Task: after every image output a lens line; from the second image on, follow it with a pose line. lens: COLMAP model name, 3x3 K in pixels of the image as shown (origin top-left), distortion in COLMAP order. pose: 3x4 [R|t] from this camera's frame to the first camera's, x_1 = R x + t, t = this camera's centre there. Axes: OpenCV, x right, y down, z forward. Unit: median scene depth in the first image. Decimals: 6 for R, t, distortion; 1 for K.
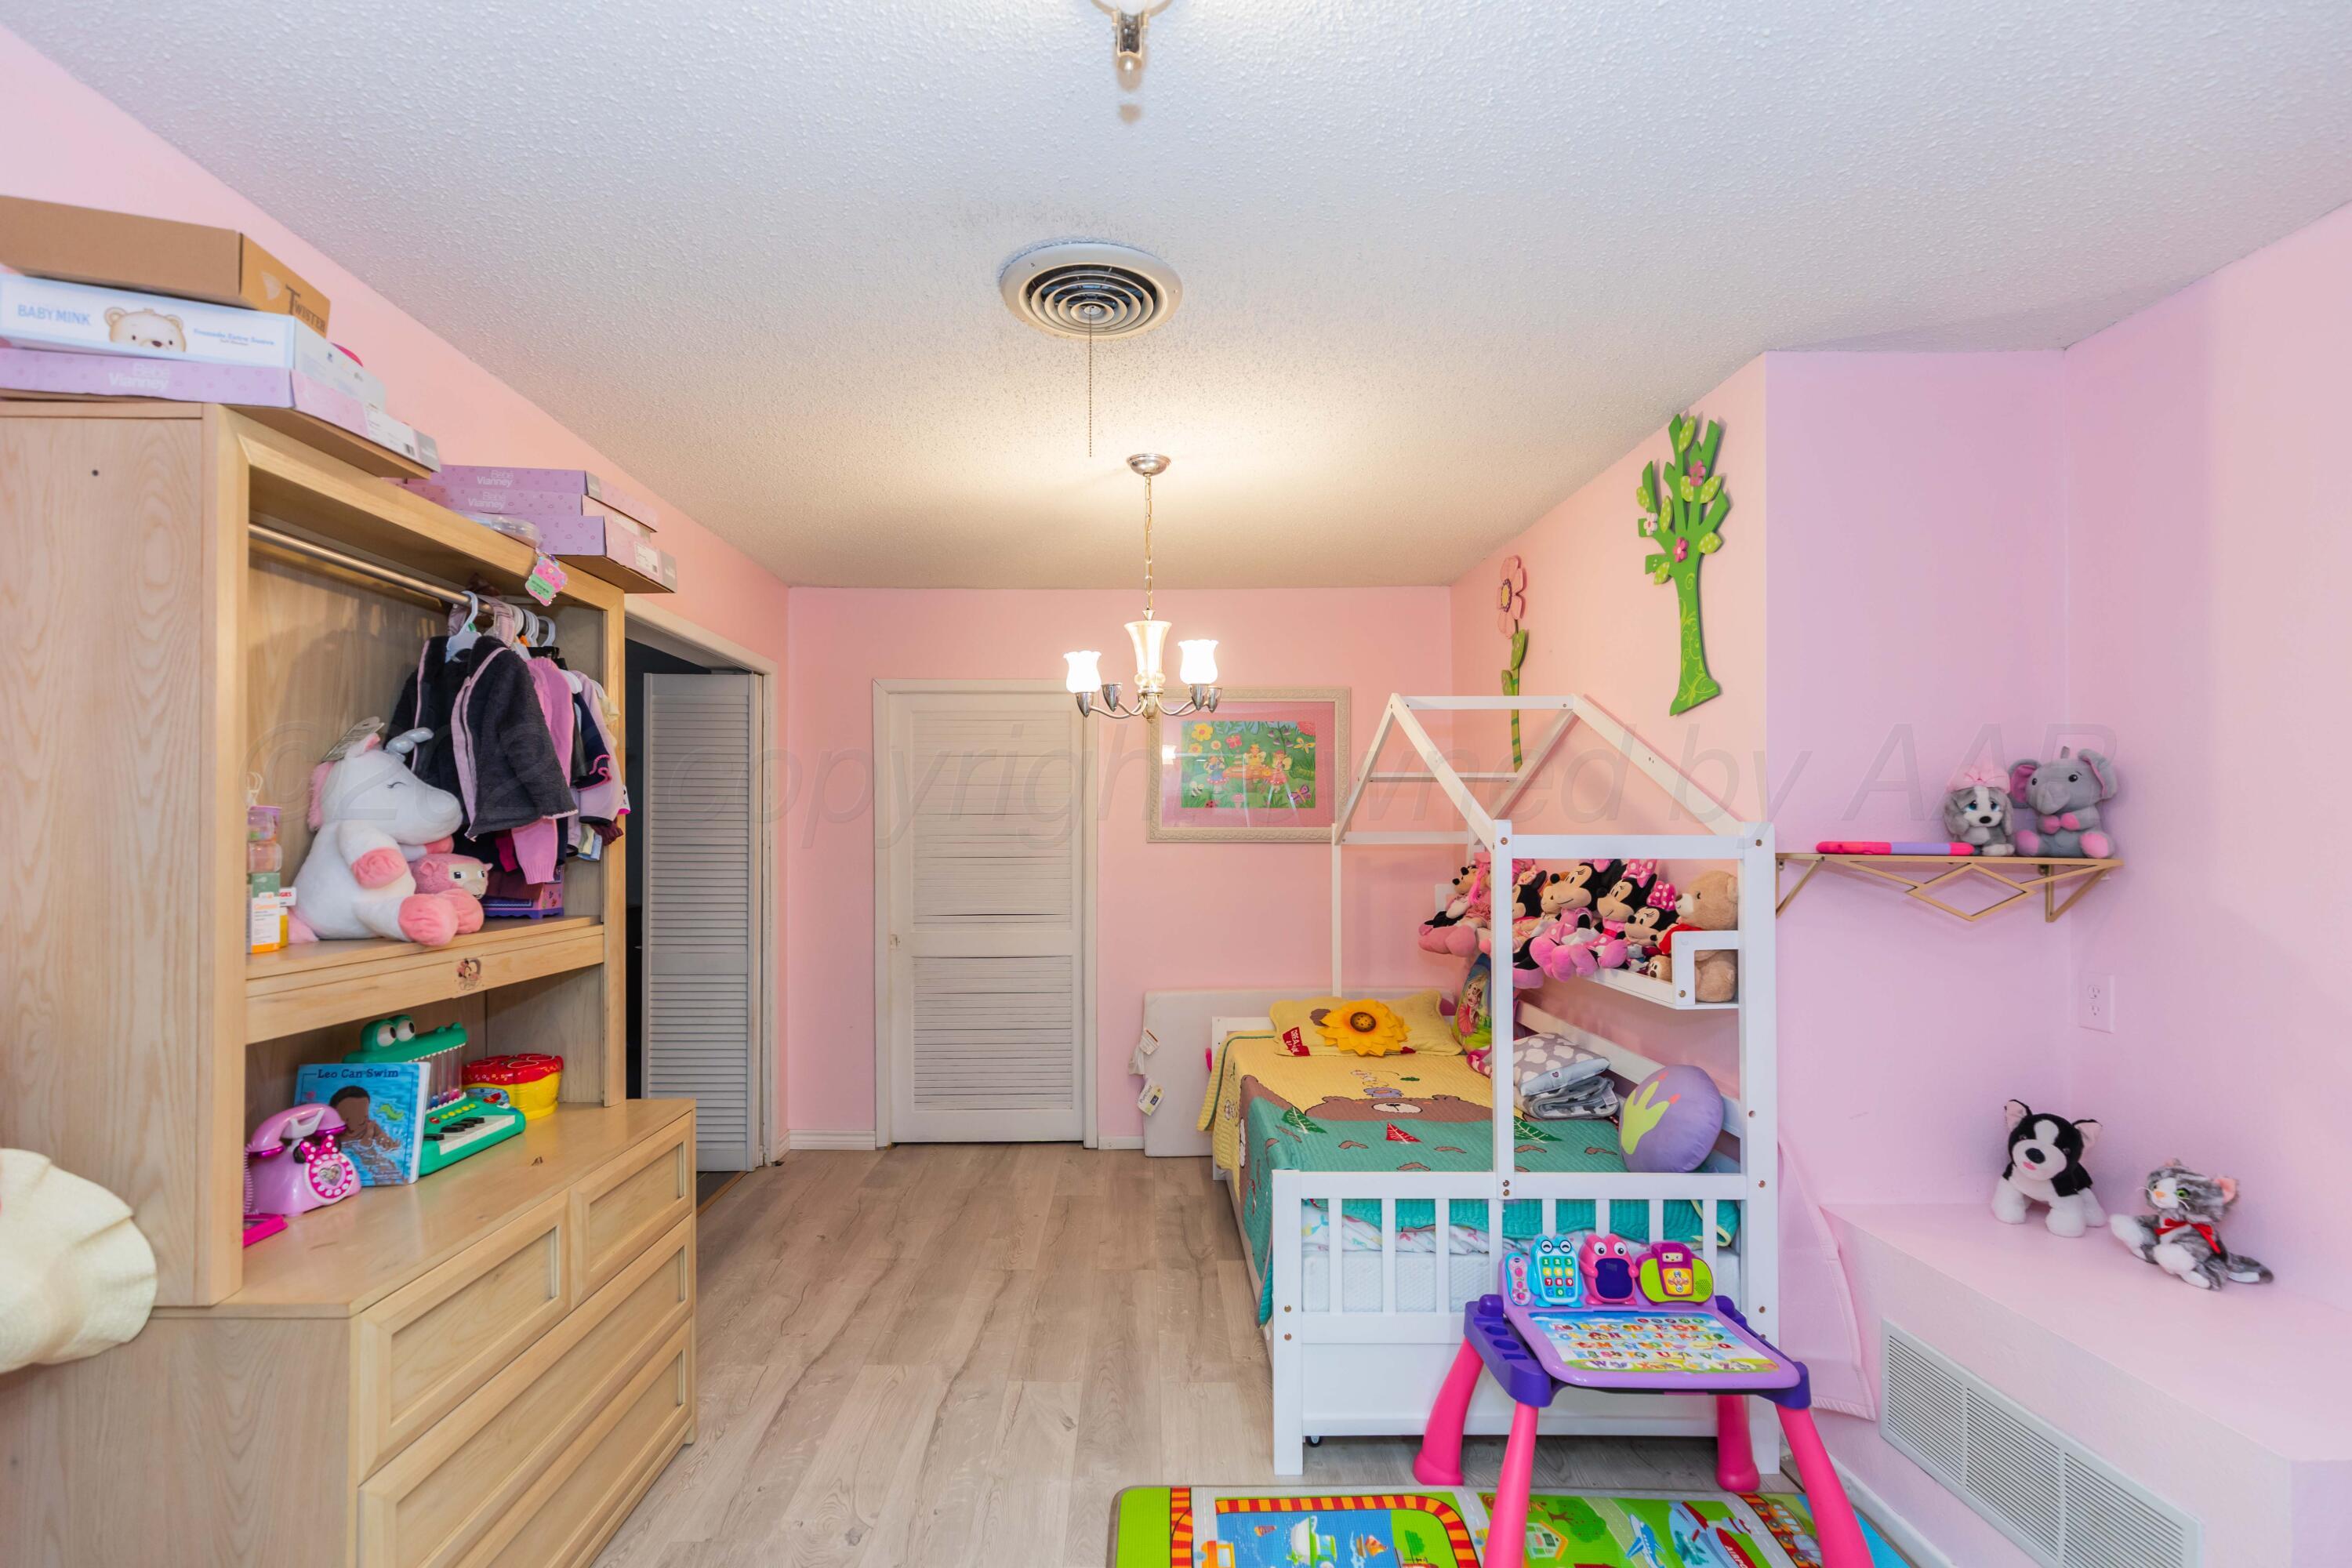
lens RADIAL K [[1070.1, 0, 1144.4], [0, 1070.1, 820.5], [0, 0, 1]] dist [-0.001054, -0.000569]
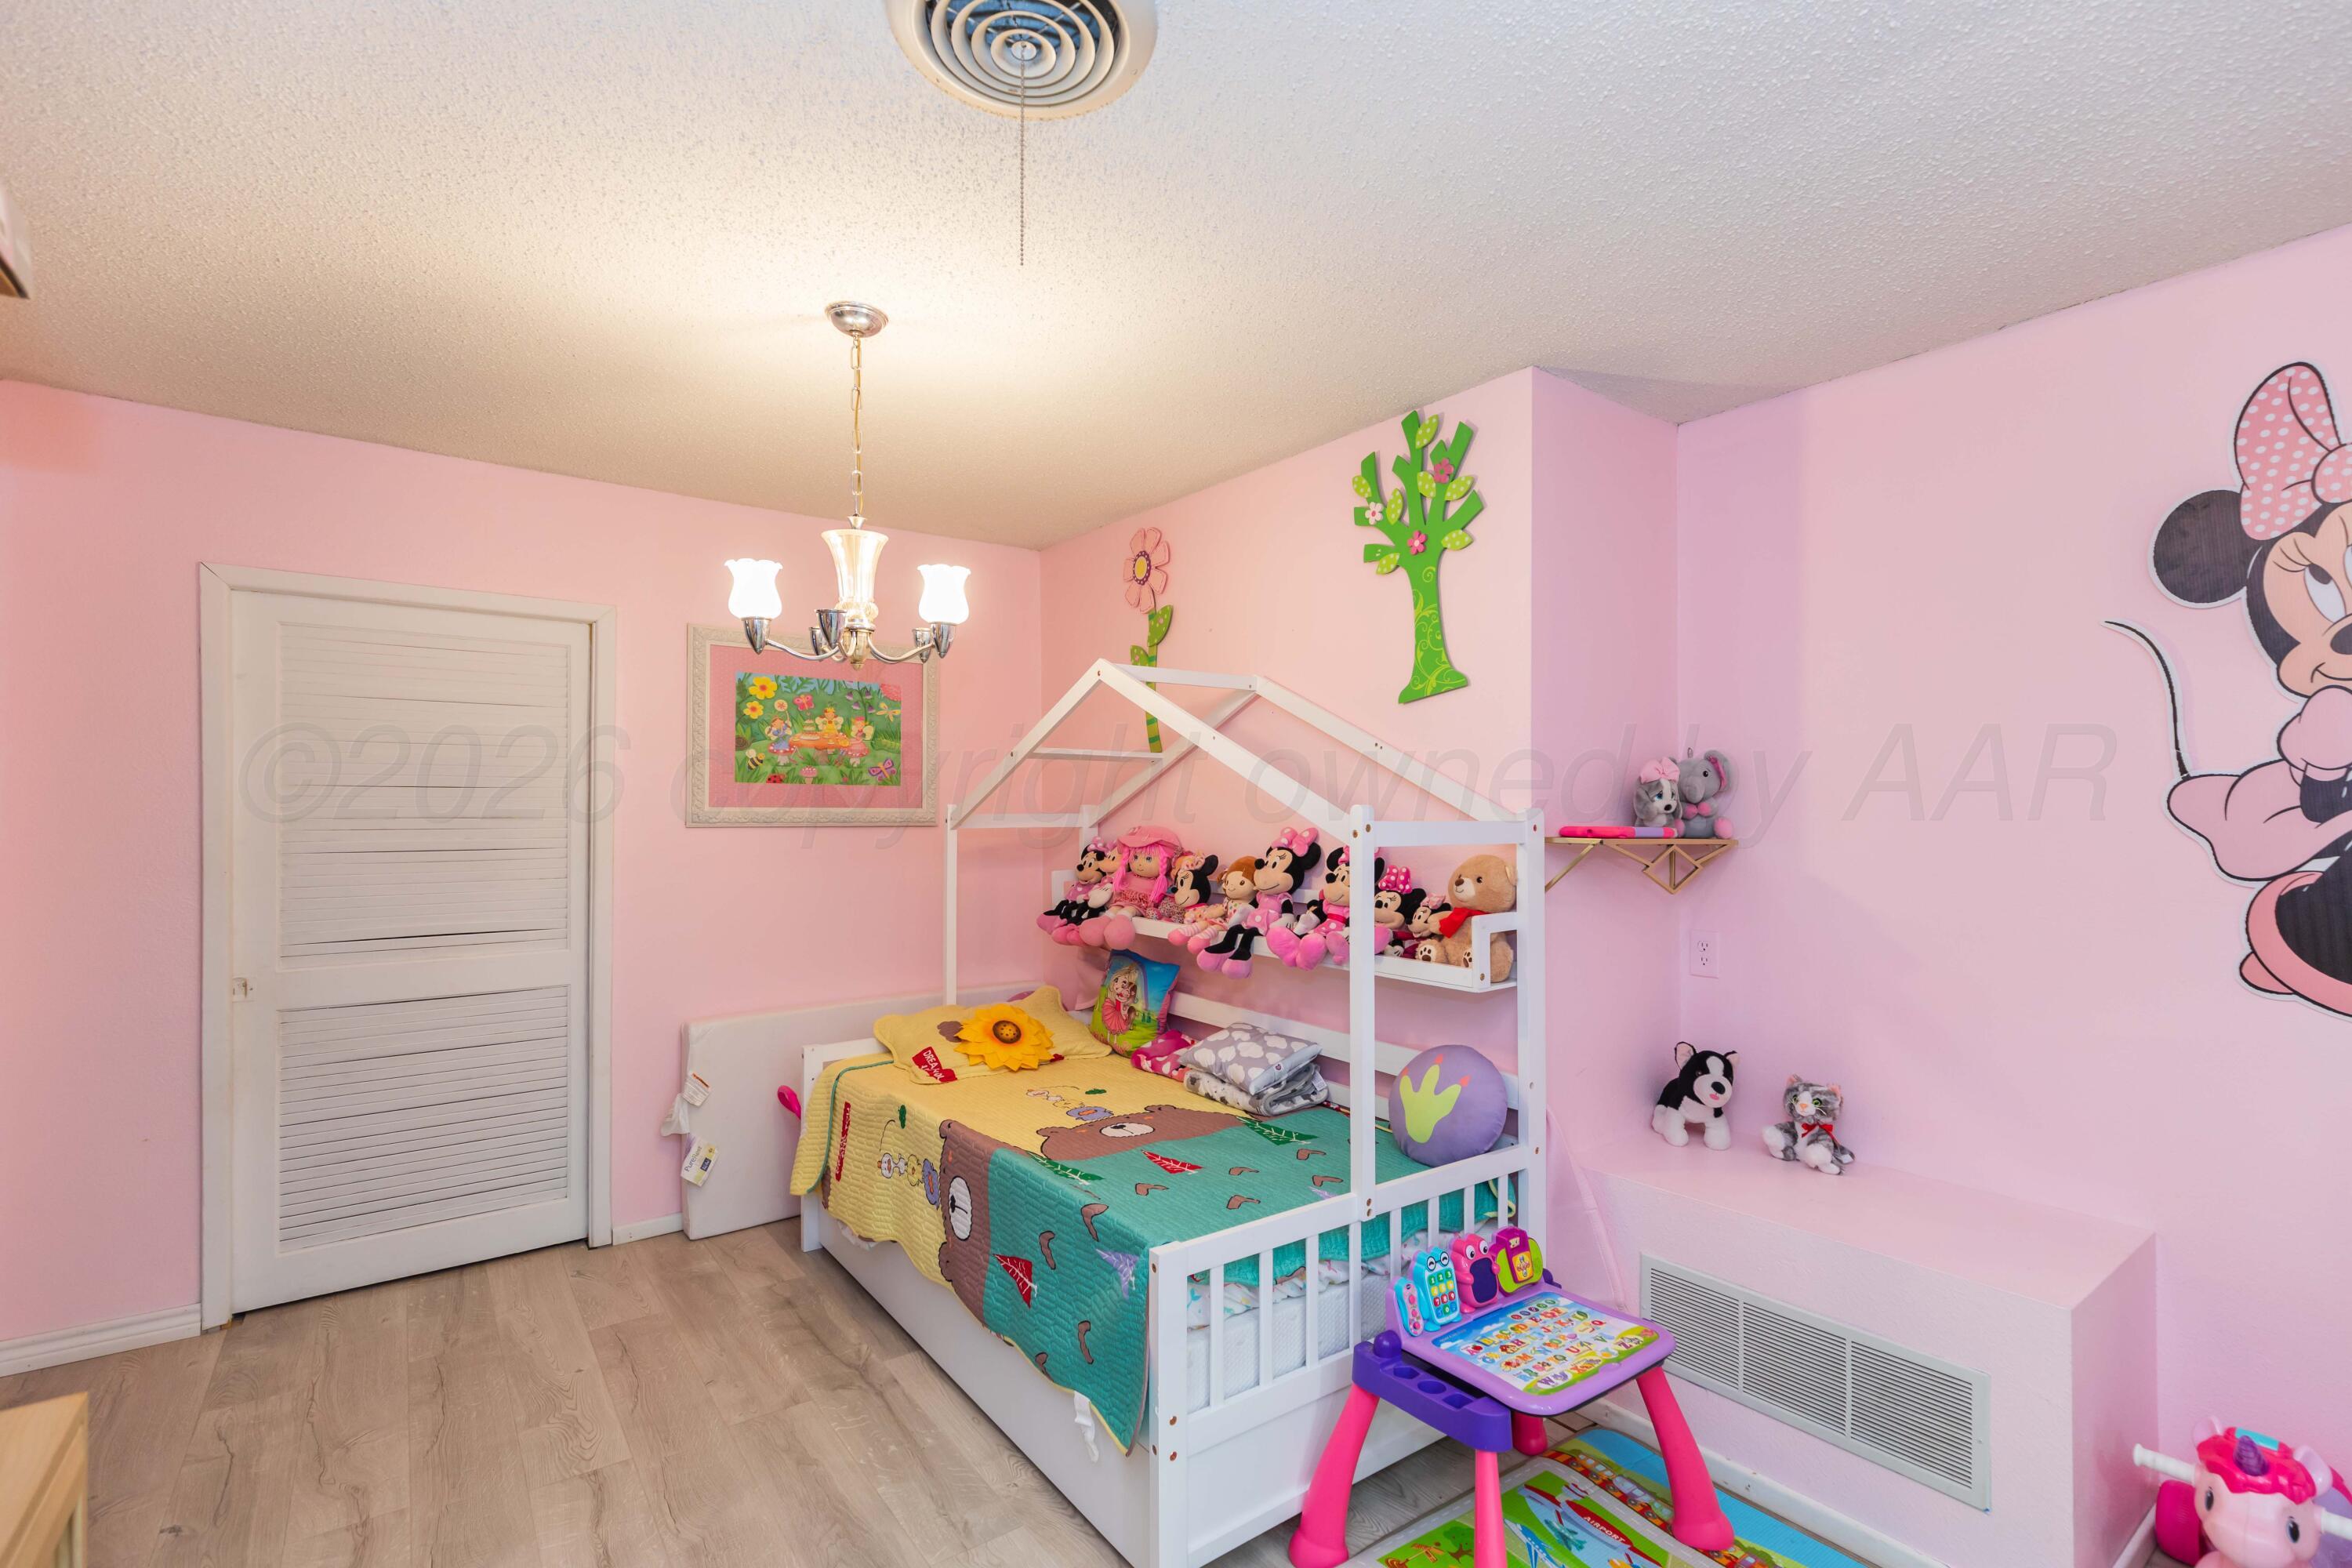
lens RADIAL K [[1060.3, 0, 1179.6], [0, 1060.3, 798.6], [0, 0, 1]] dist [0.003319, -0.000541]
pose [[0.804568, 0.009445, 0.593786, -0.271630], [-0.009377, 0.999951, -0.003199, -0.001290], [-0.593787, -0.002994, 0.804617, 0.298484]]
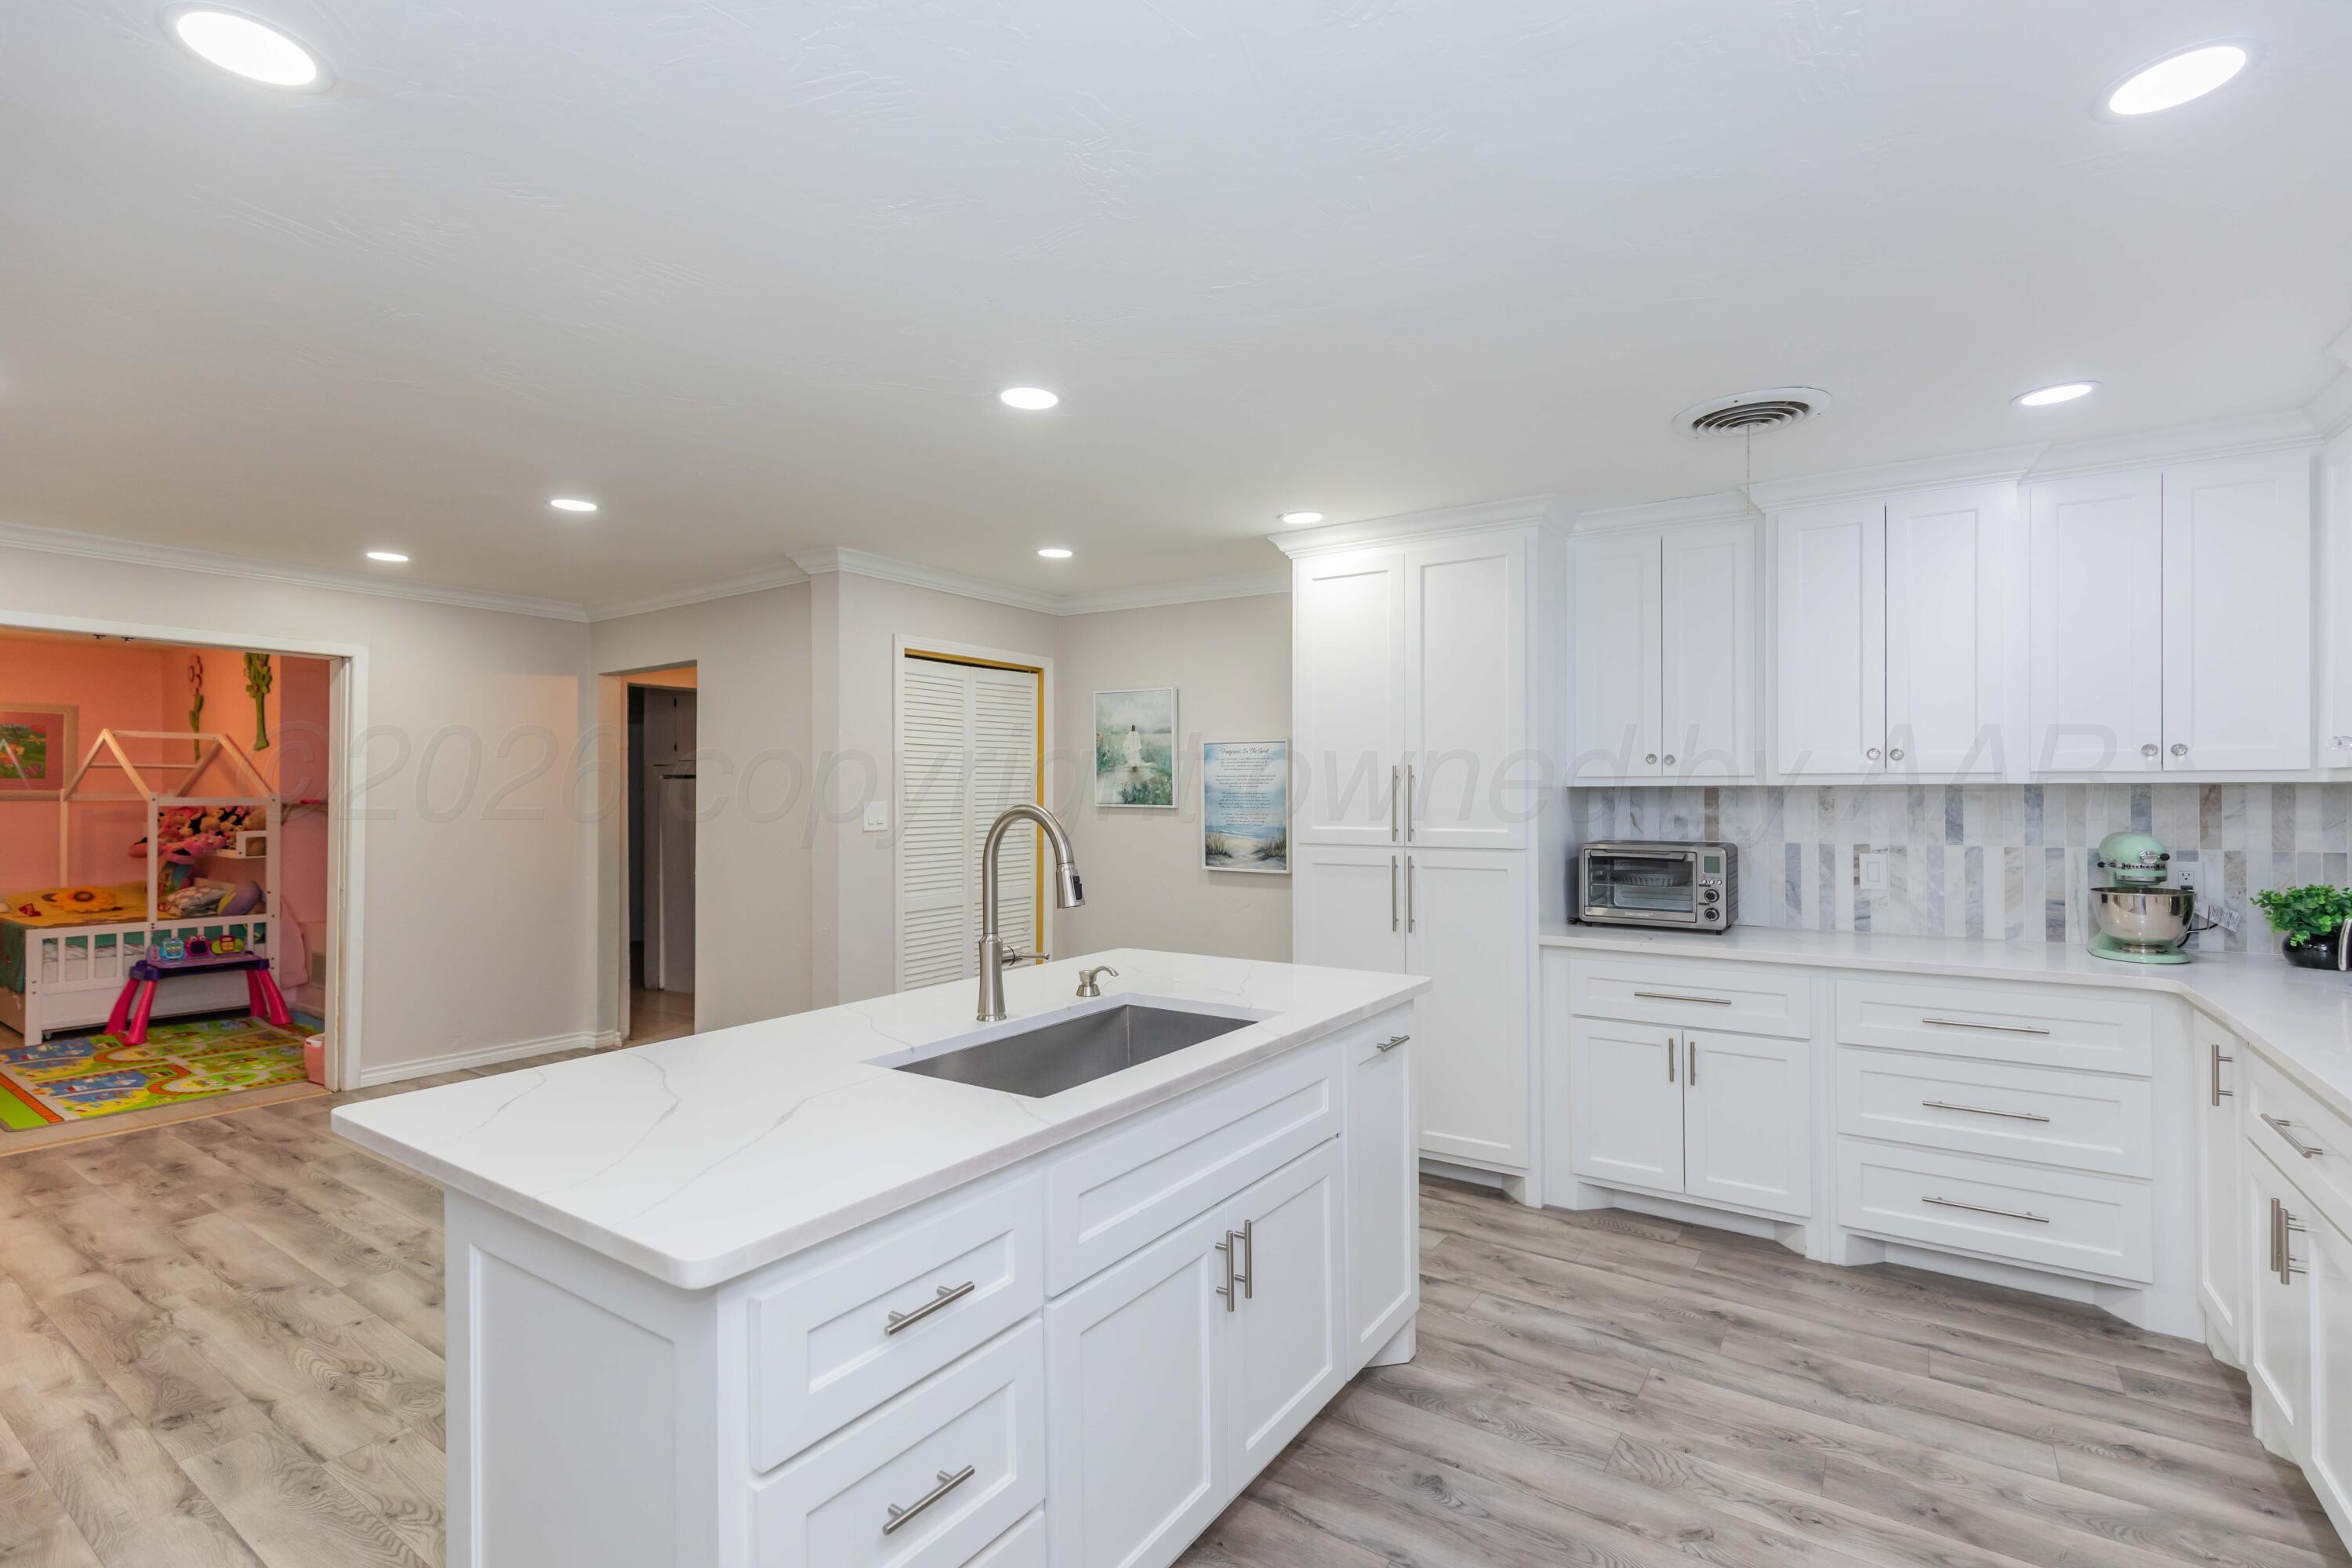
lens RADIAL K [[1030.4, 0, 1176.0], [0, 1030.4, 784.0], [0, 0, 1]] dist [0.003174, 0.000389]
pose [[0.541787, 0.004584, 0.840504, -0.383367], [-0.015833, 0.999863, 0.004753, -0.062601], [-0.840367, -0.015883, 0.541785, -2.147290]]
